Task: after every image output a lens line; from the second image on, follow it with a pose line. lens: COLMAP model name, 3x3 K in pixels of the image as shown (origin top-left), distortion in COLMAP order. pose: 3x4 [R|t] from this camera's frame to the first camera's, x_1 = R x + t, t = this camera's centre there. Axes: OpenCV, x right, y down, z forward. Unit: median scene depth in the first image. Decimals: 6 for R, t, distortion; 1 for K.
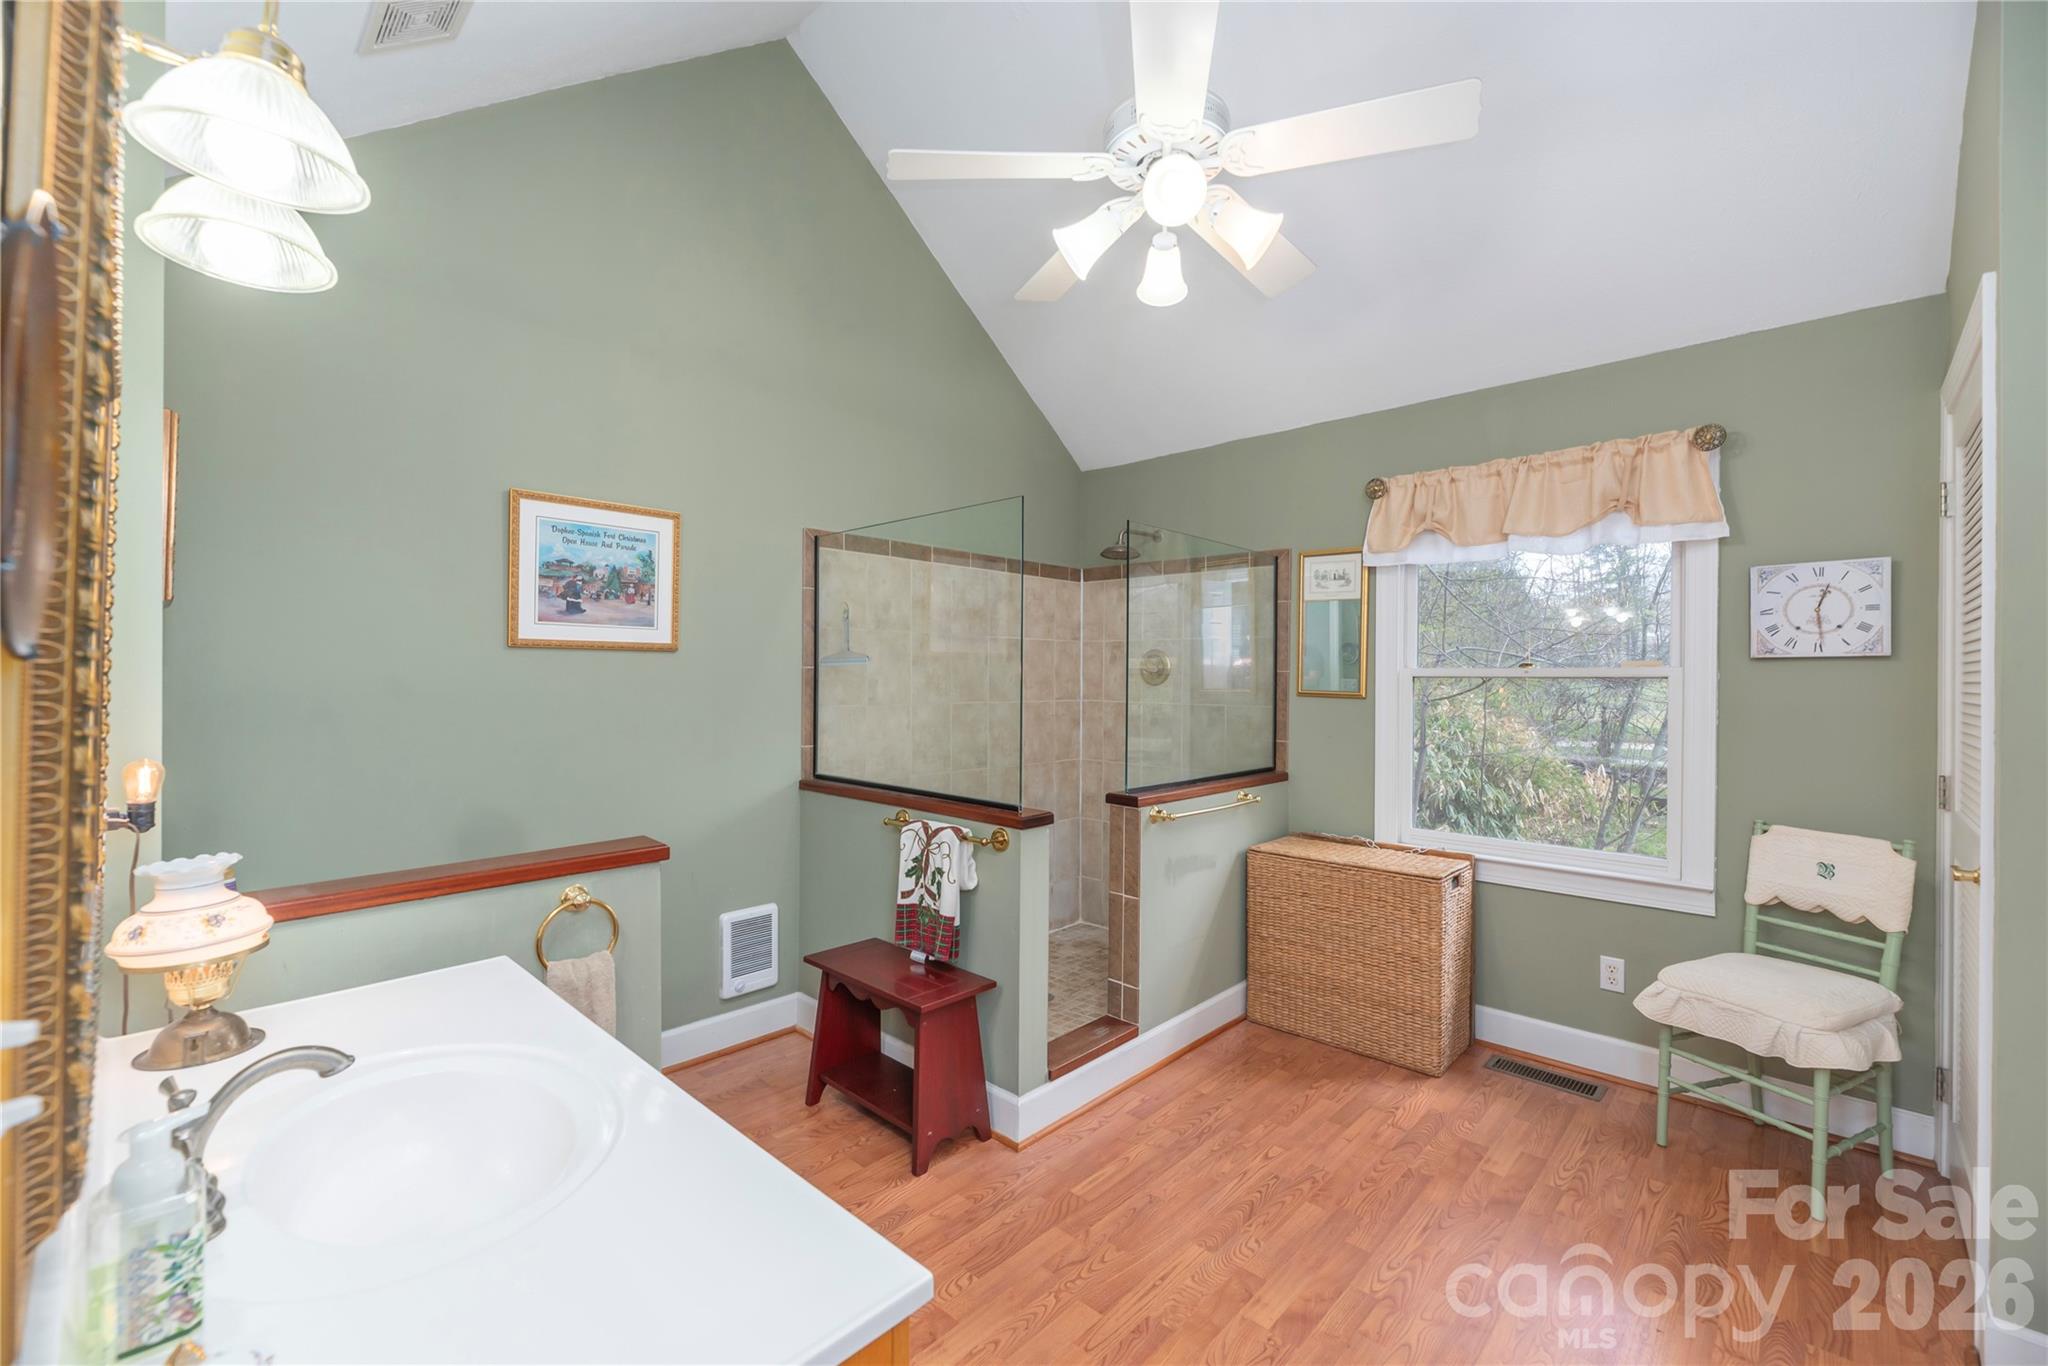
lens RADIAL K [[848.3, 0, 1016.7], [0, 848.3, 689.3], [0, 0, 1]] dist [-0.003746, -0.000205]
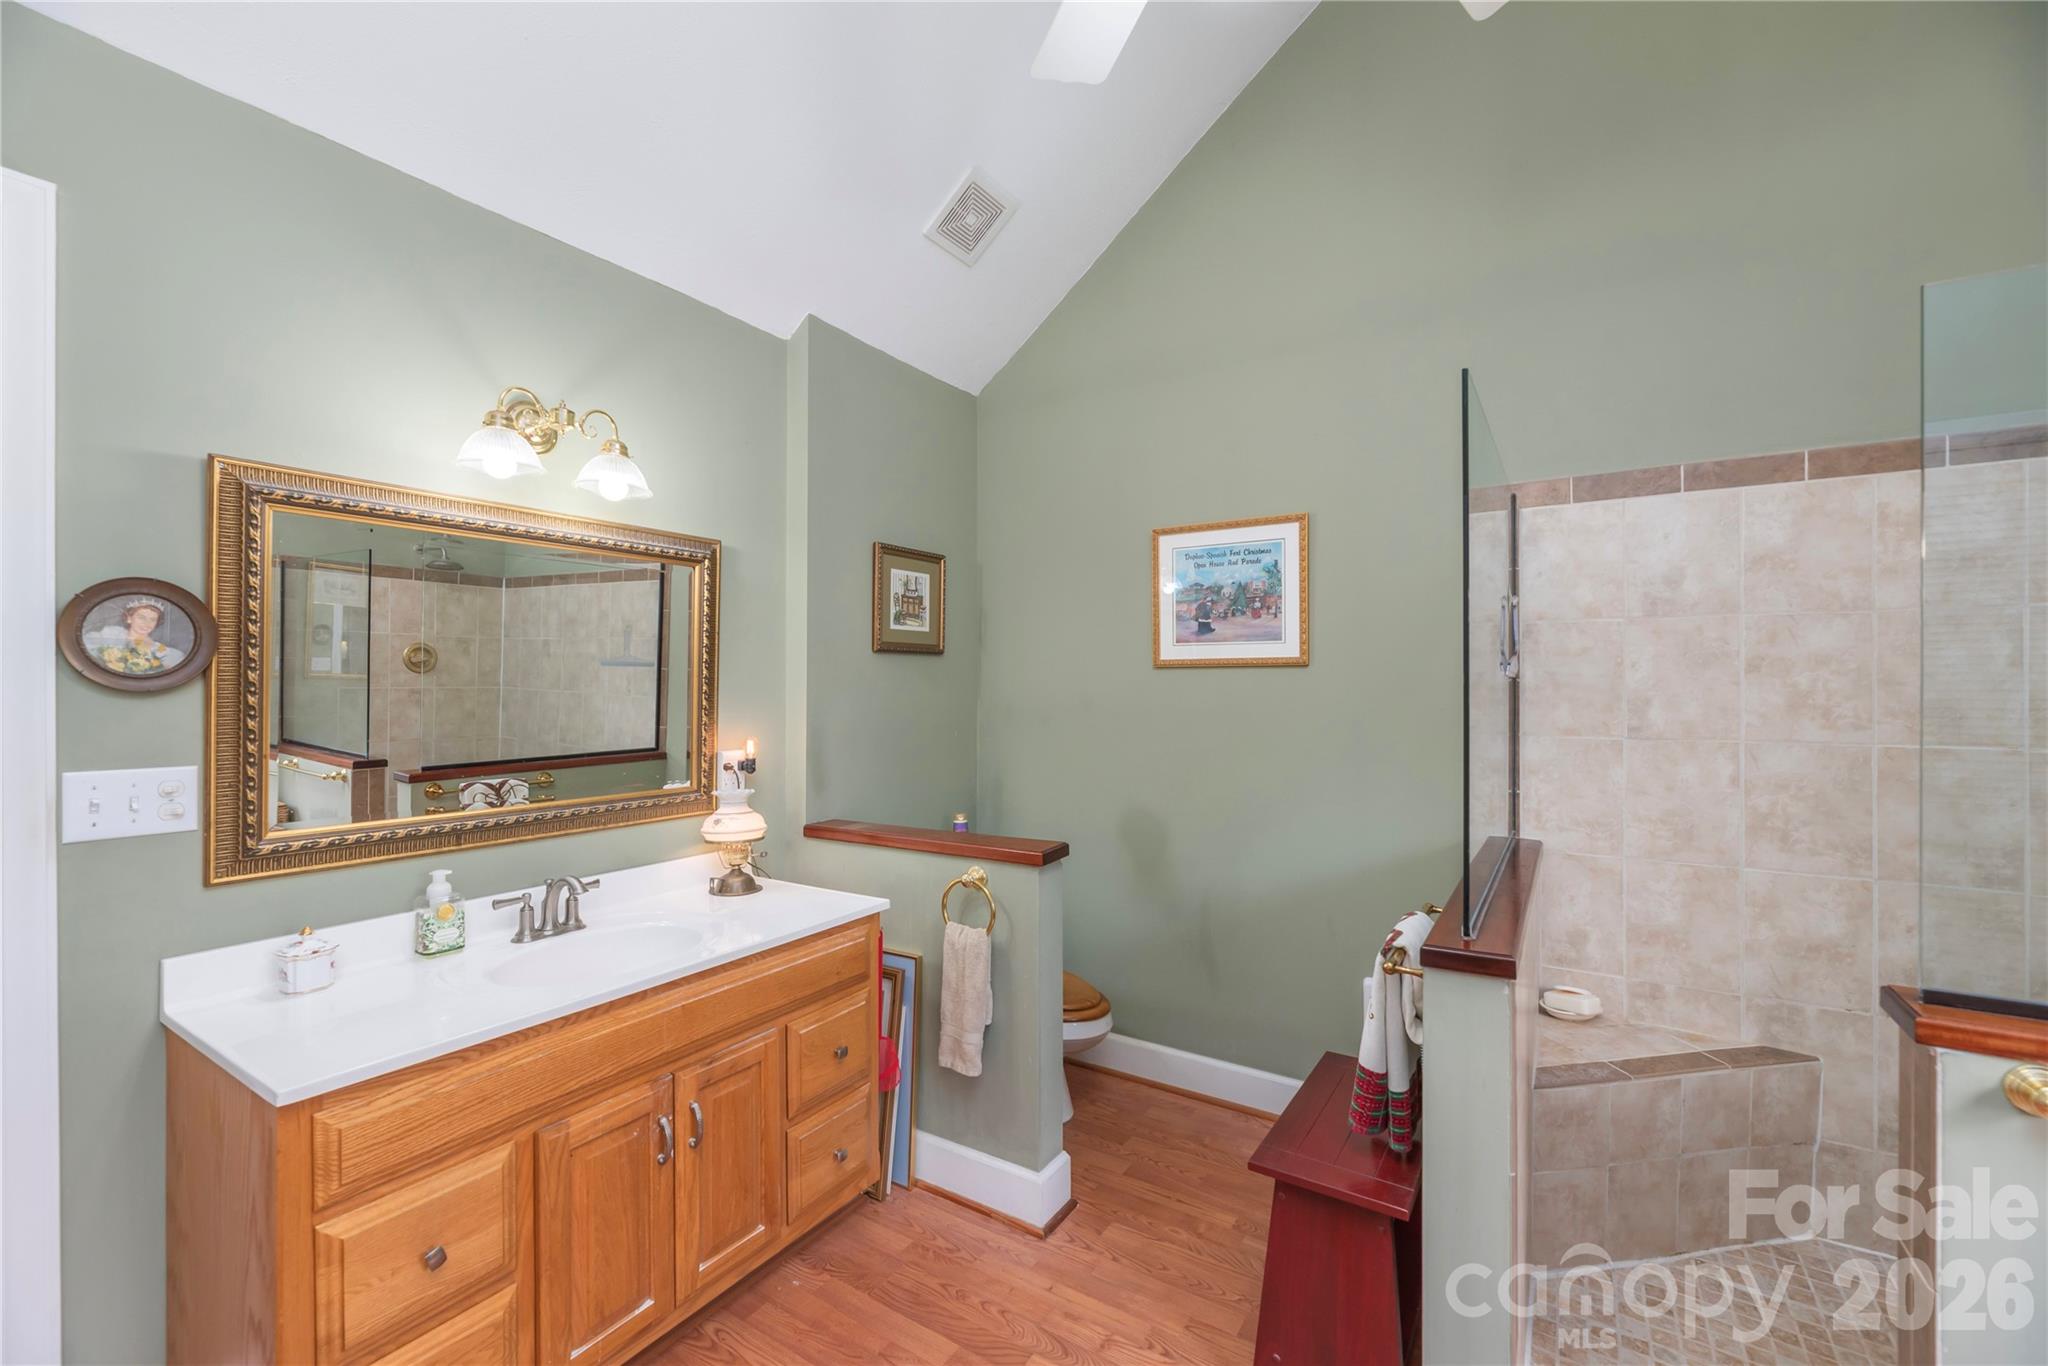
lens RADIAL K [[848.3, 0, 1016.7], [0, 848.3, 689.3], [0, 0, 1]] dist [-0.003746, -0.000205]
pose [[0.183372, -0.001875, -0.983042, 0.451918], [-0.012436, 0.999914, -0.004227, -0.012144], [0.982965, 0.013001, 0.183333, 0.554680]]
